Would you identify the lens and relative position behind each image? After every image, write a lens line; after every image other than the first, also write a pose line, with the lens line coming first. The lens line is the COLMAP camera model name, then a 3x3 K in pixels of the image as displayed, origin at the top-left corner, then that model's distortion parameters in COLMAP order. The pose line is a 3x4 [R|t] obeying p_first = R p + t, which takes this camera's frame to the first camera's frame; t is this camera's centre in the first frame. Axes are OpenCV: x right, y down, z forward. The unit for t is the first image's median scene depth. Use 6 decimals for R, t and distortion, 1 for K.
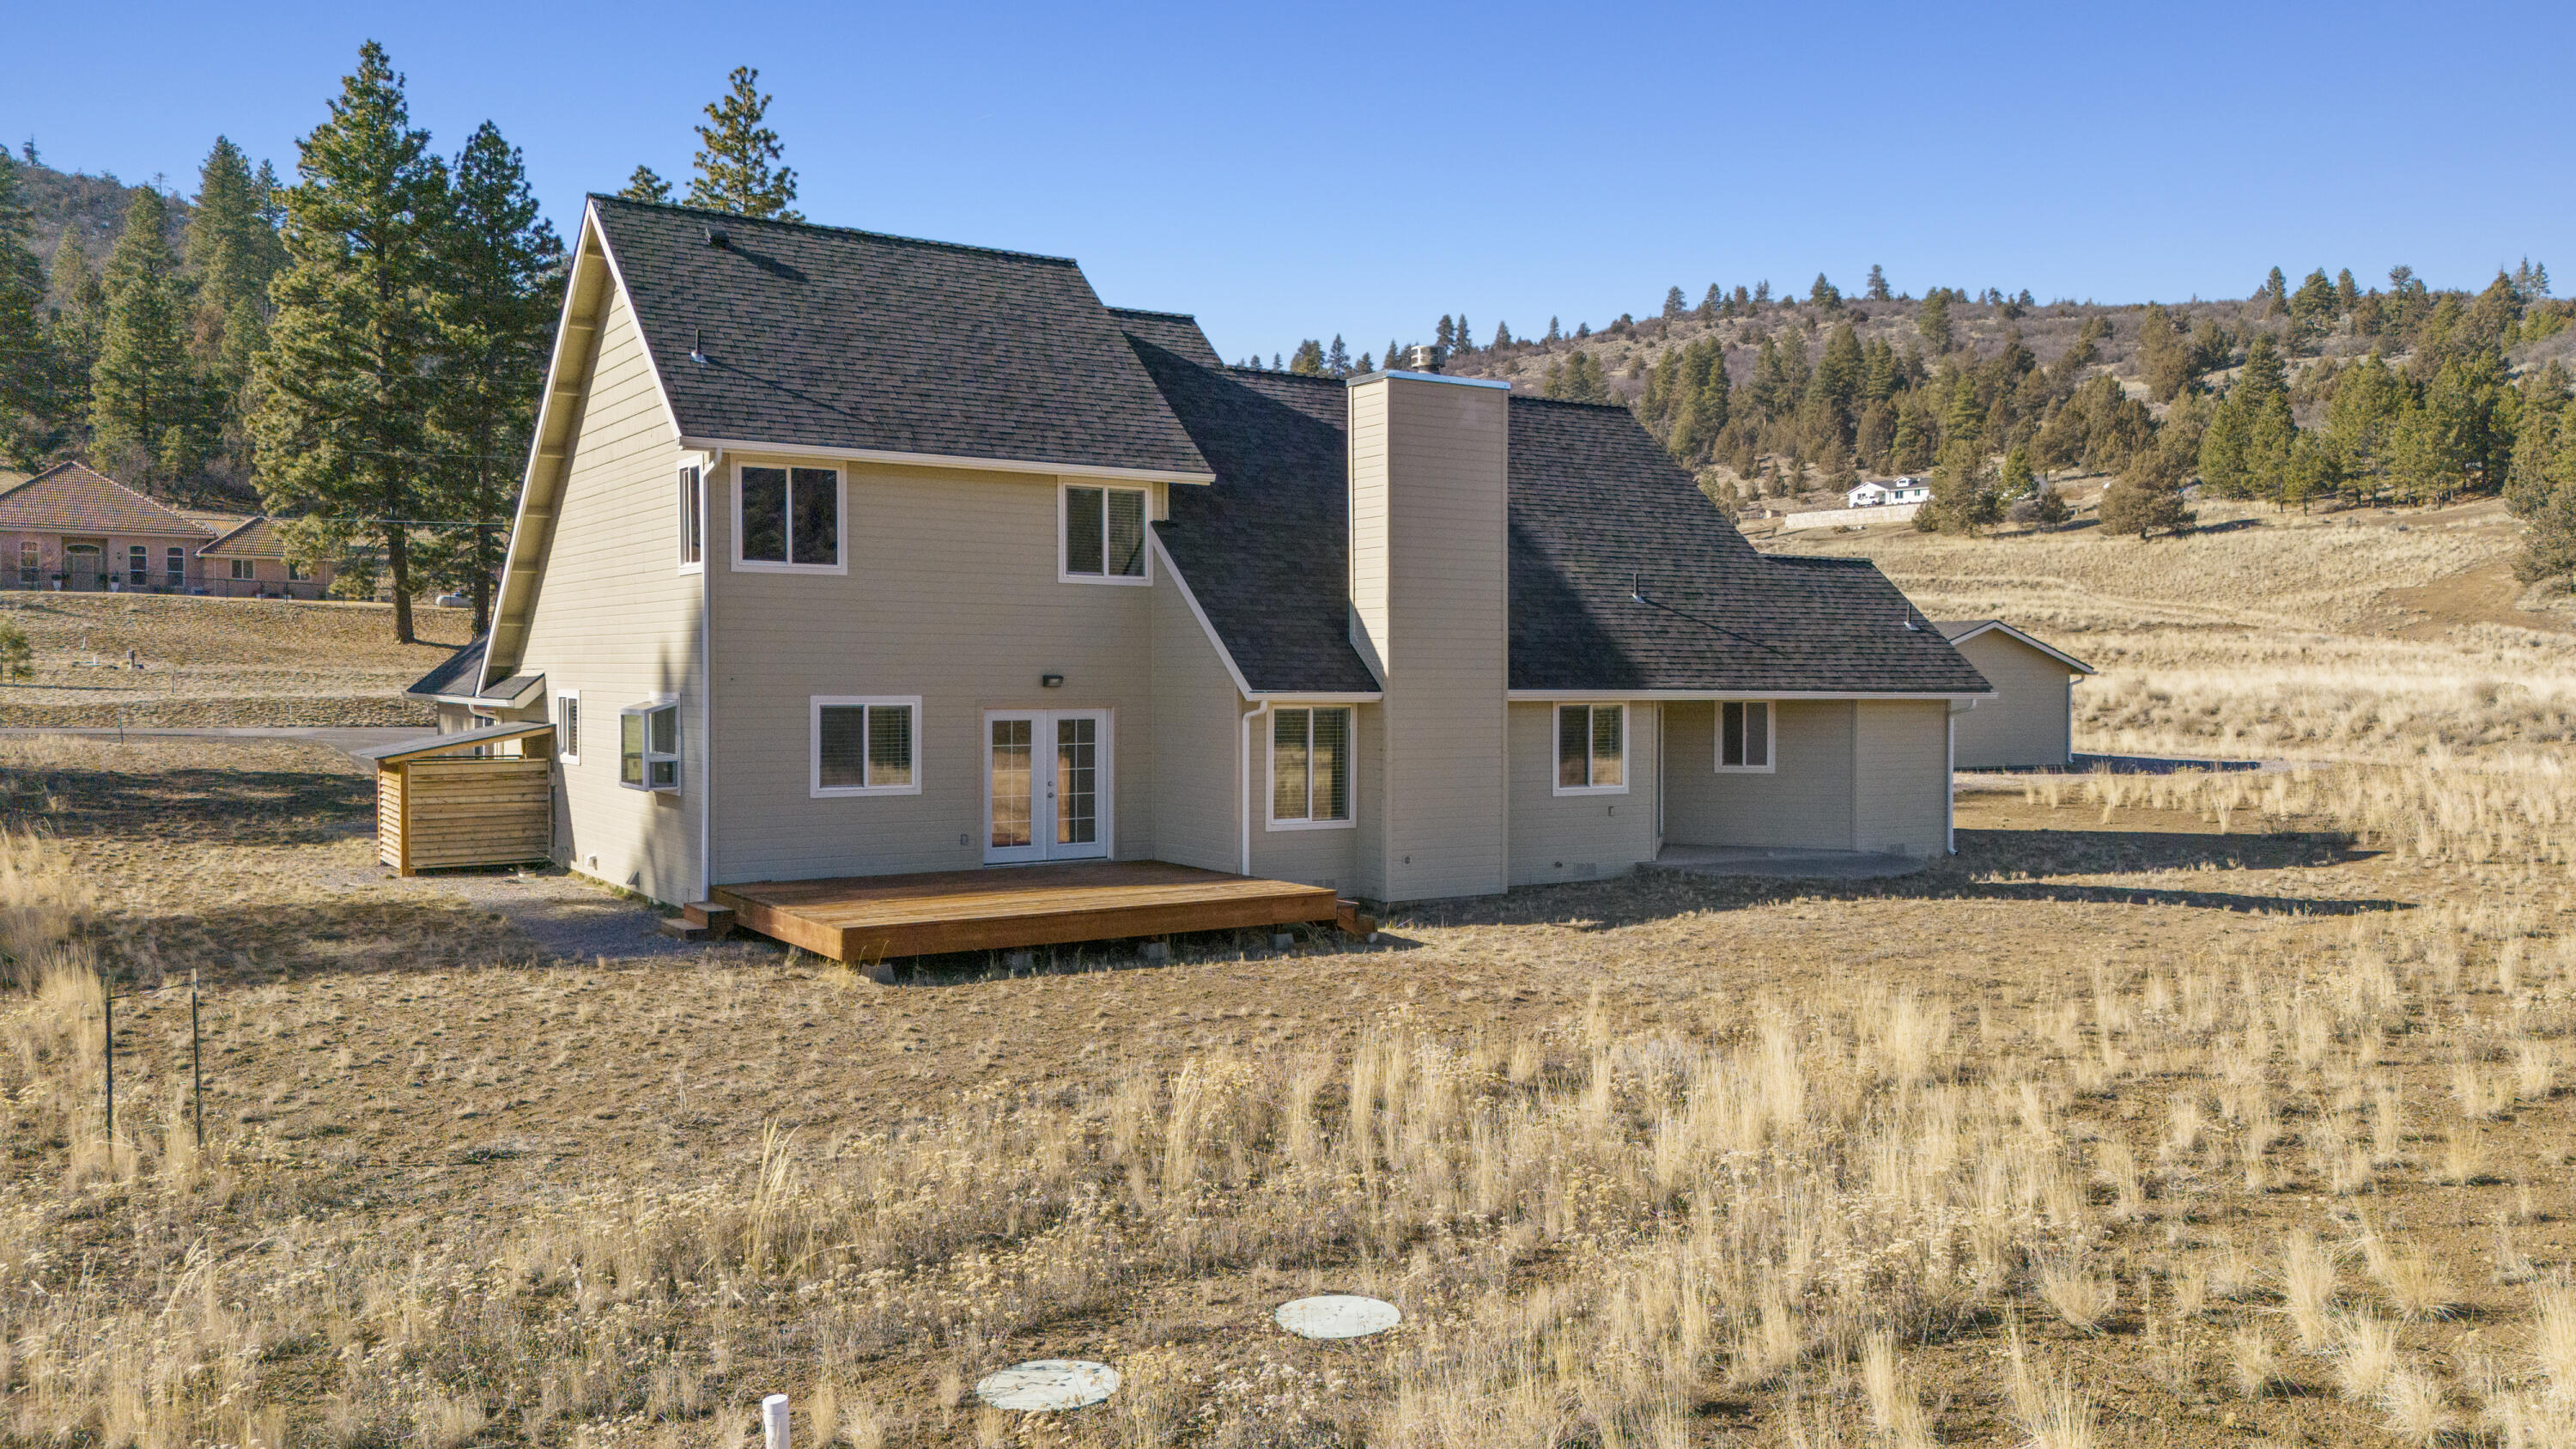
lens RADIAL K [[1907.9, 0, 1288.0], [0, 1907.9, 724.5], [0, 0, 1]] dist [0.122906, -0.152156]
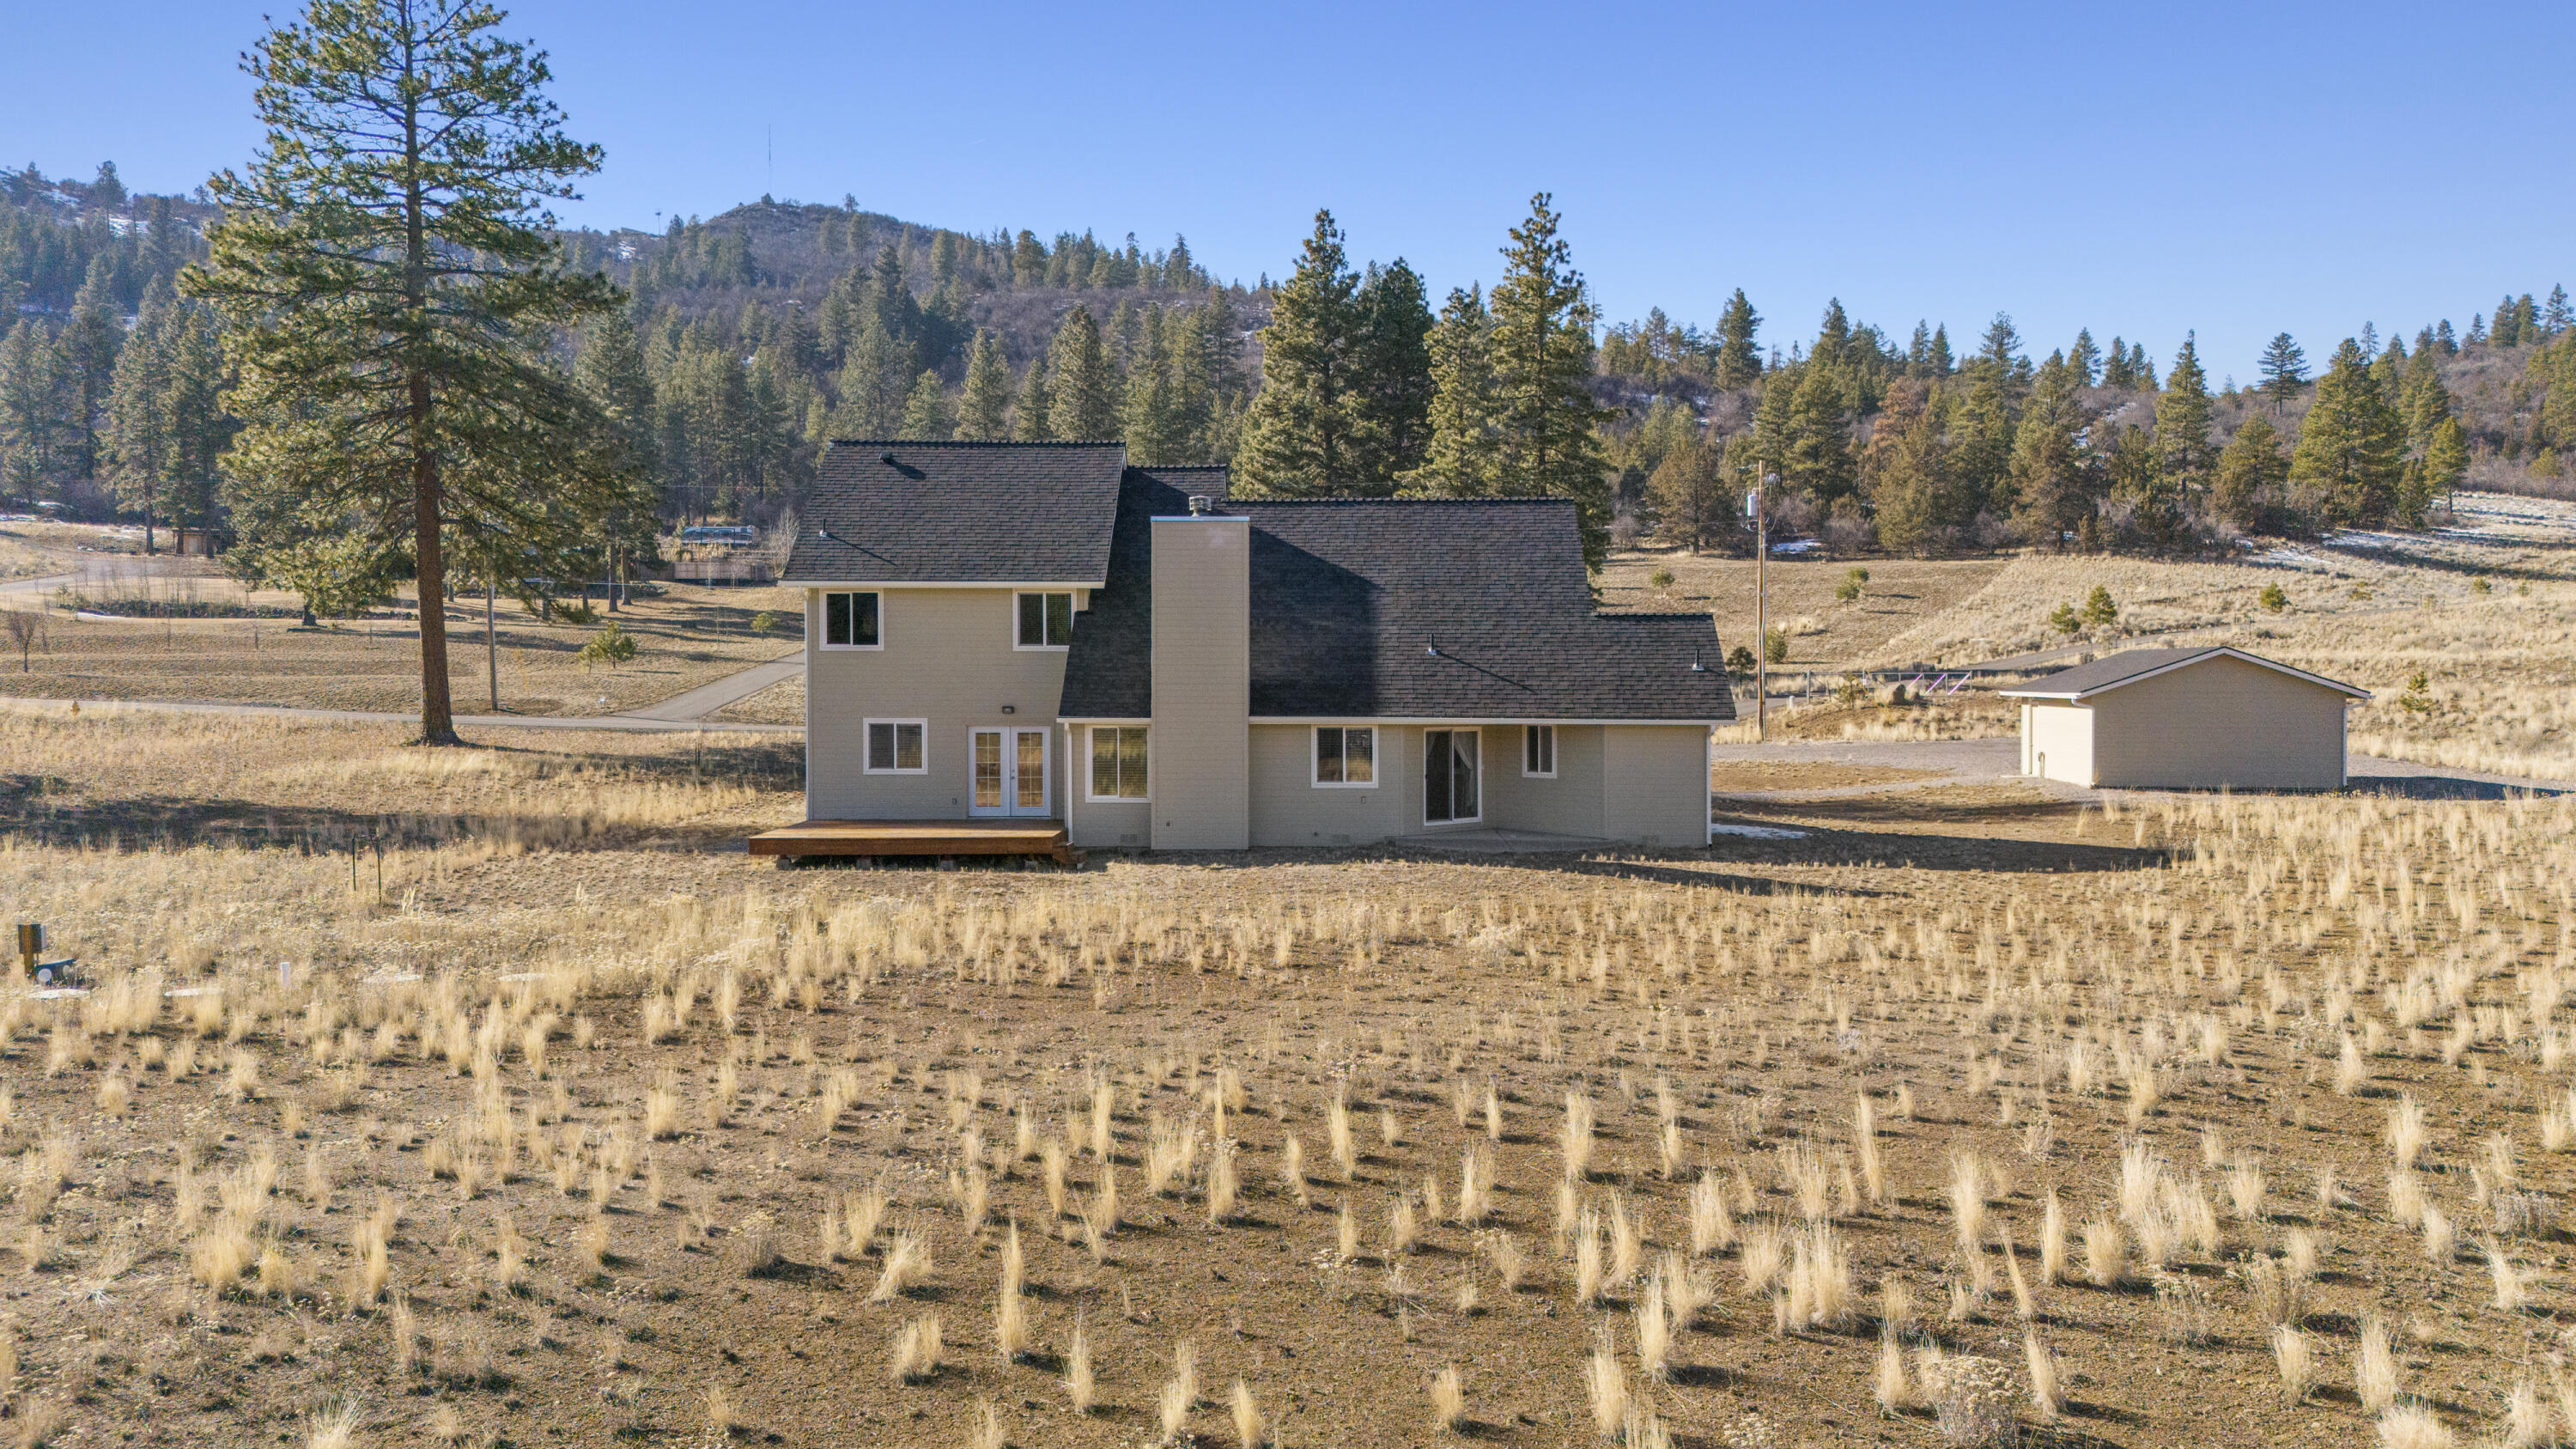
lens RADIAL K [[1838.5, 0, 1288.0], [0, 1838.5, 724.5], [0, 0, 1]] dist [0.071019, -0.002112]
pose [[0.829748, 0.009437, -0.558059, 0.844269], [-0.011463, 0.999934, -0.000134, -0.010513], [0.558021, 0.006508, 0.829802, -0.175444]]
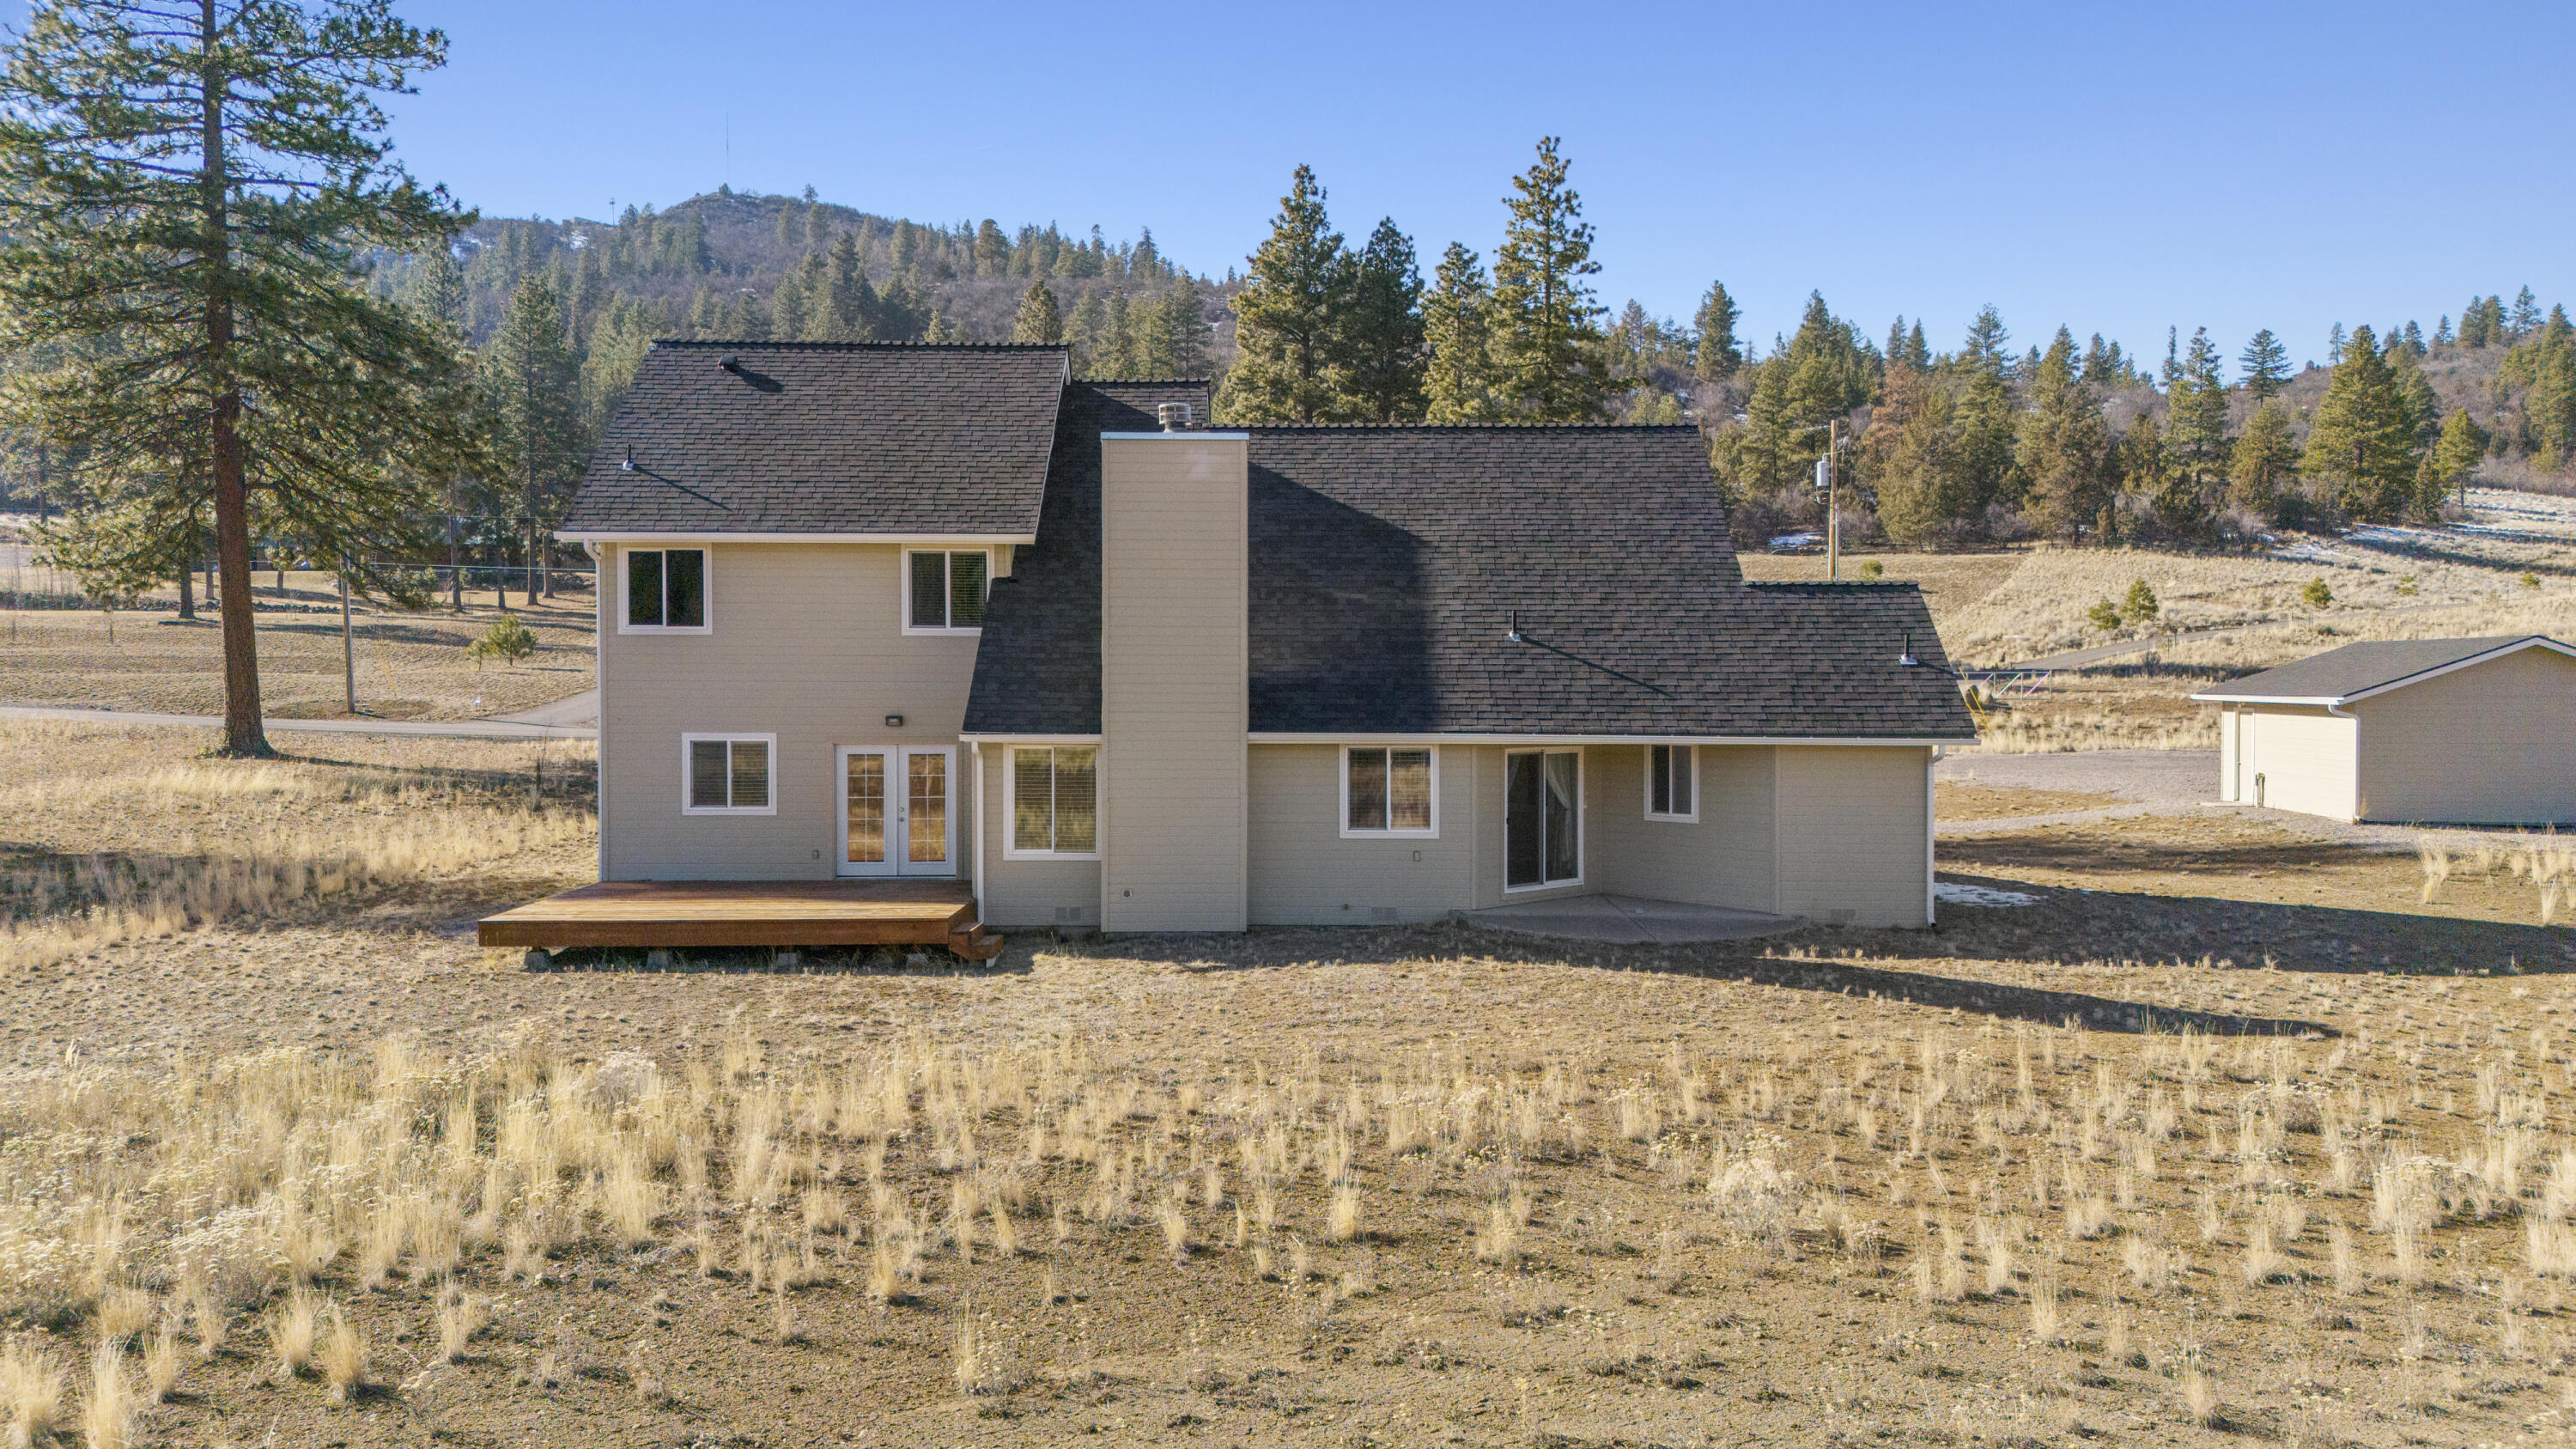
lens RADIAL K [[1838.5, 0, 1288.0], [0, 1838.5, 724.5], [0, 0, 1]] dist [0.071019, -0.002112]
pose [[0.839942, 0.010186, -0.542580, 0.585125], [-0.012348, 0.999924, -0.000343, -0.019717], [0.542535, 0.006988, 0.840004, 0.165594]]
